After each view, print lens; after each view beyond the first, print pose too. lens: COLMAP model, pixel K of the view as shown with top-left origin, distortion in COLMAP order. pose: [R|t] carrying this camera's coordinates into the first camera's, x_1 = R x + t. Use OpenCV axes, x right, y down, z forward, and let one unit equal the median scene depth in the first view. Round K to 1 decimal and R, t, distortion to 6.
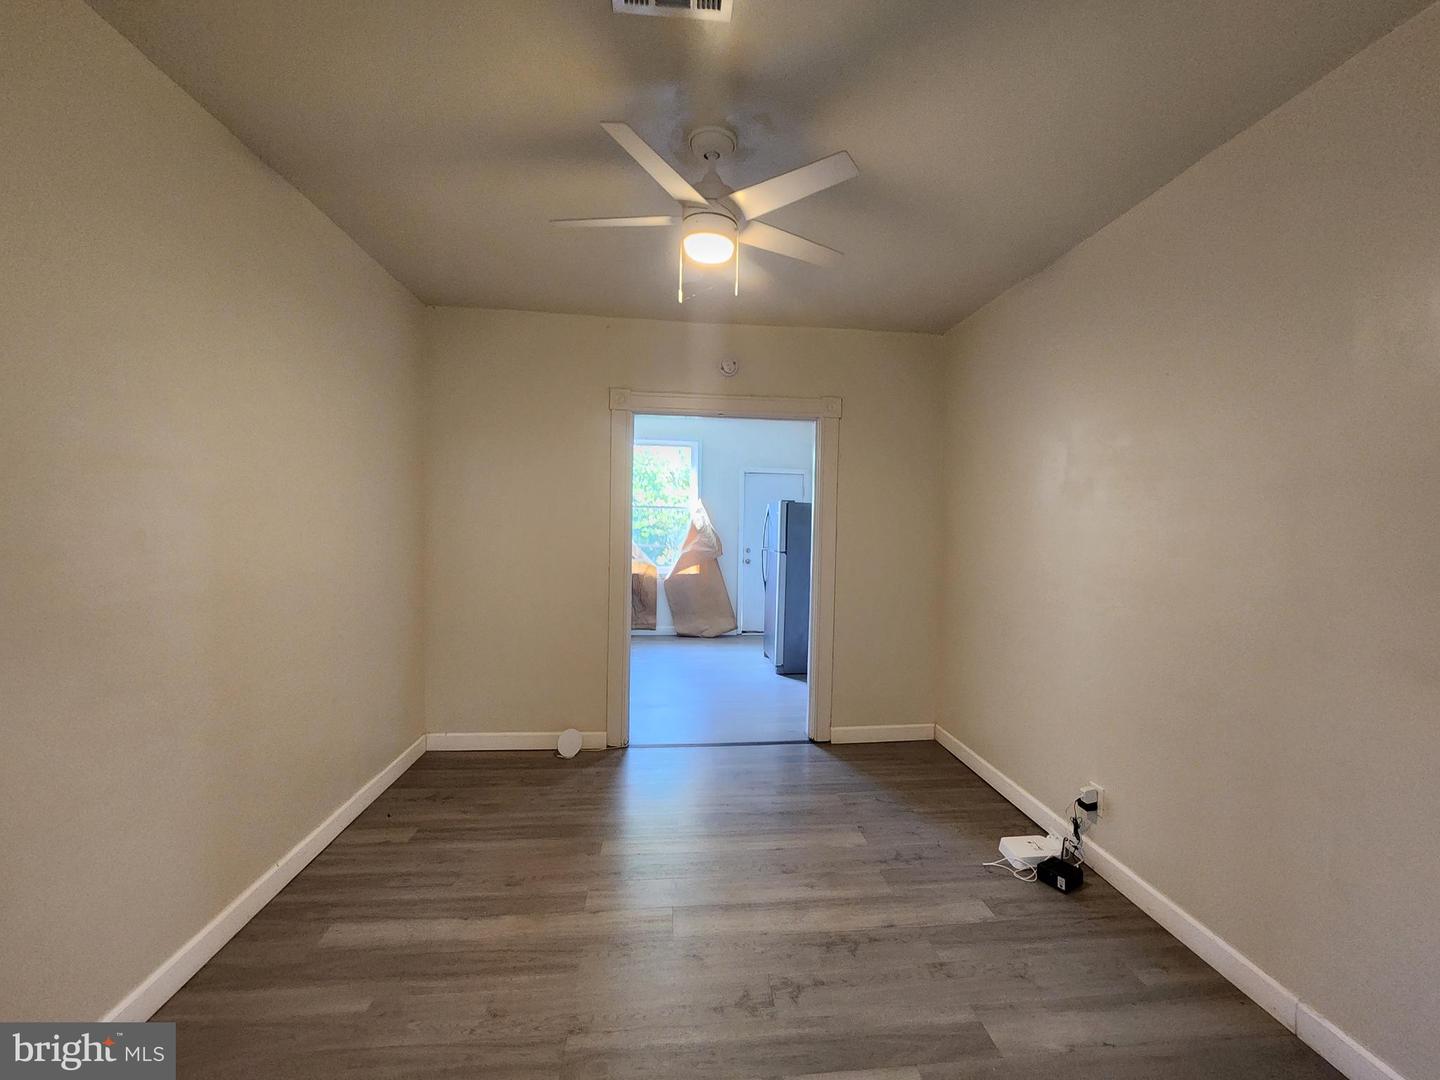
lens RADIAL K [[605.7, 0, 725.9], [0, 605.7, 540.0], [0, 0, 1]] dist [0.001566, 0.000355]
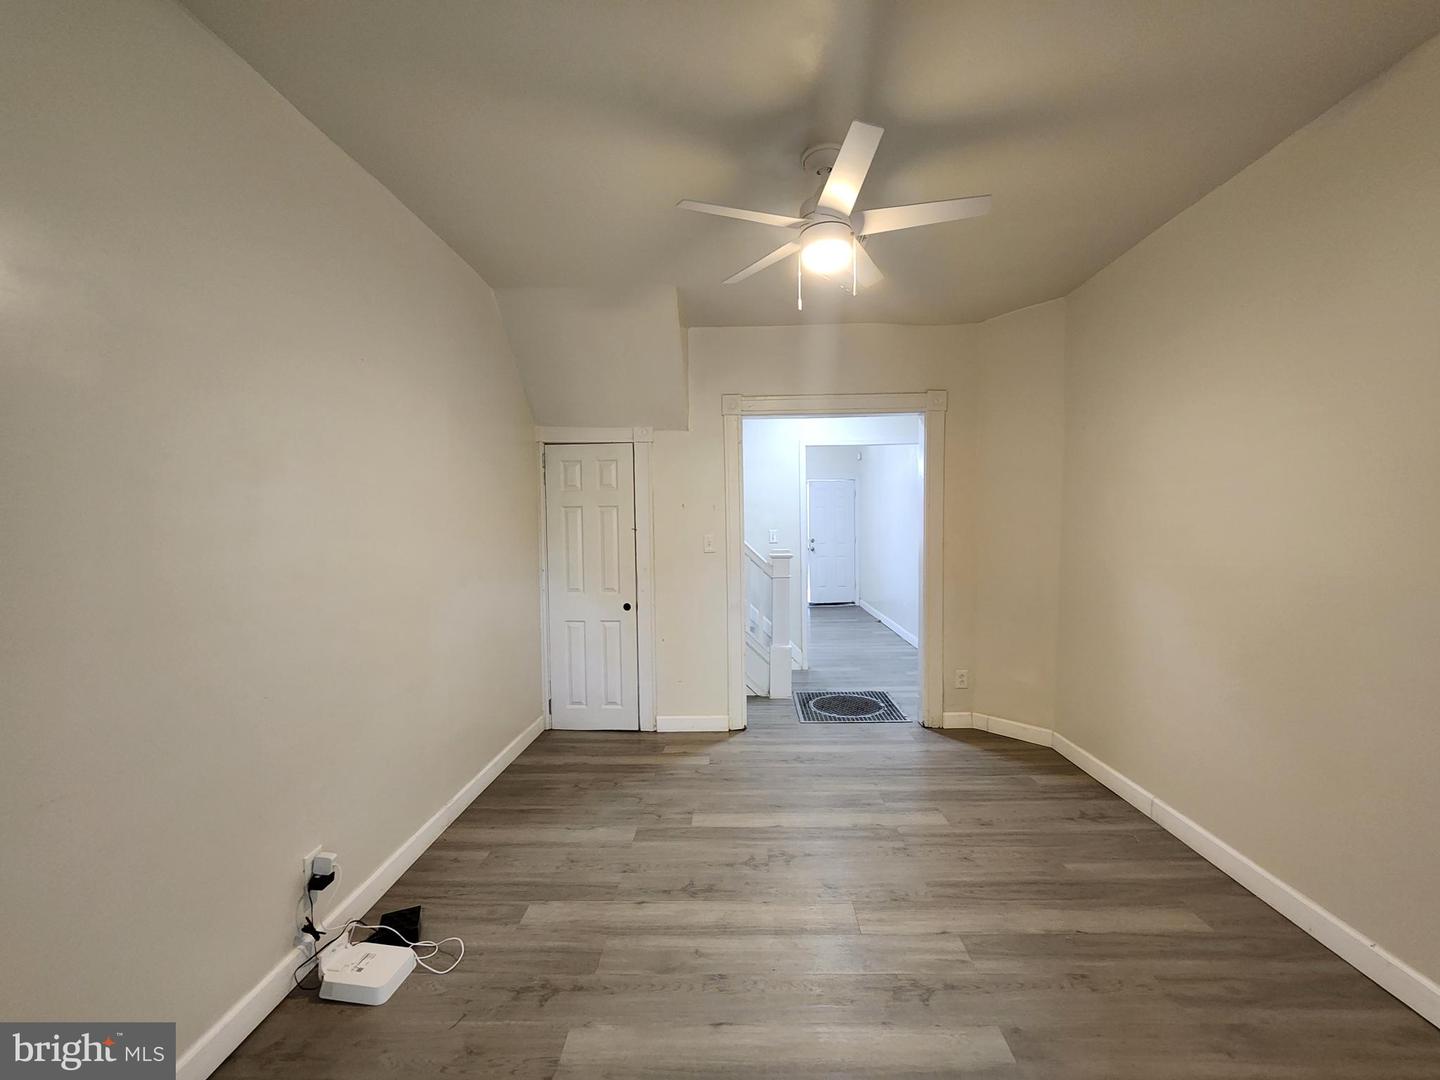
lens RADIAL K [[587.4, 0, 729.2], [0, 587.4, 543.8], [0, 0, 1]] dist [0.016488, -0.009664]
pose [[-0.991755, -0.017584, 0.126938, 0.006086], [-0.007068, 0.996539, 0.082828, -0.048860], [-0.127955, 0.081248, -0.988446, 1.721944]]
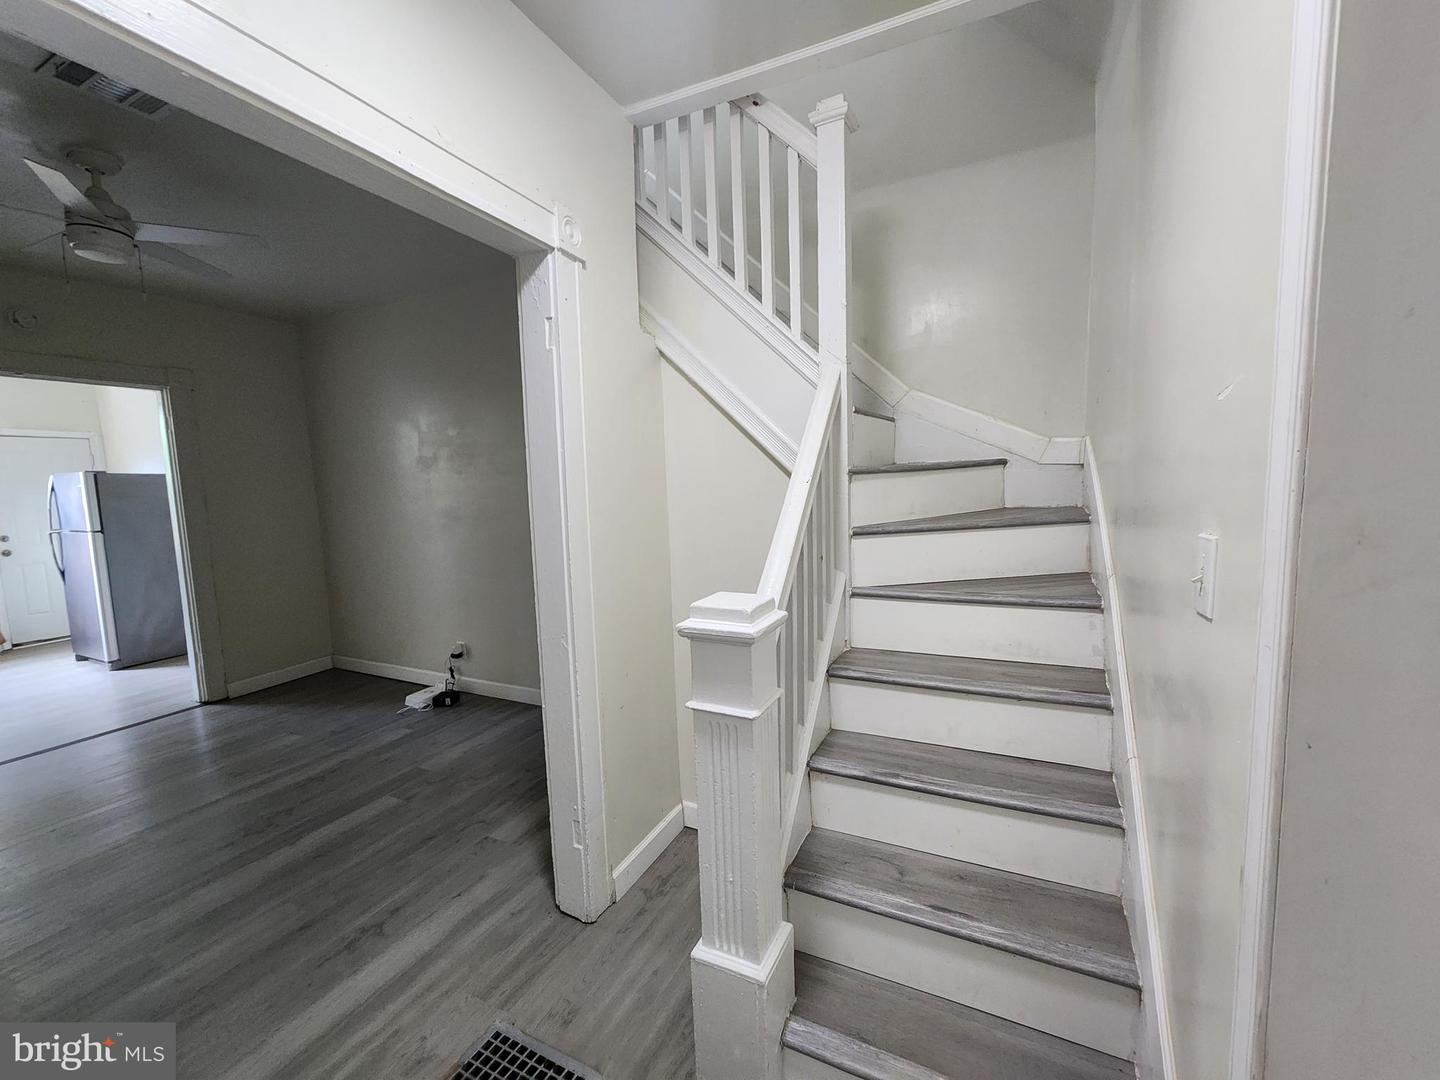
lens RADIAL K [[587.4, 0, 729.2], [0, 587.4, 543.8], [0, 0, 1]] dist [0.016488, -0.009664]
pose [[0.523608, -0.118788, 0.843638, -0.346872], [0.064478, 0.992917, 0.099789, 0.026875], [-0.849516, 0.002146, 0.527558, -0.495816]]
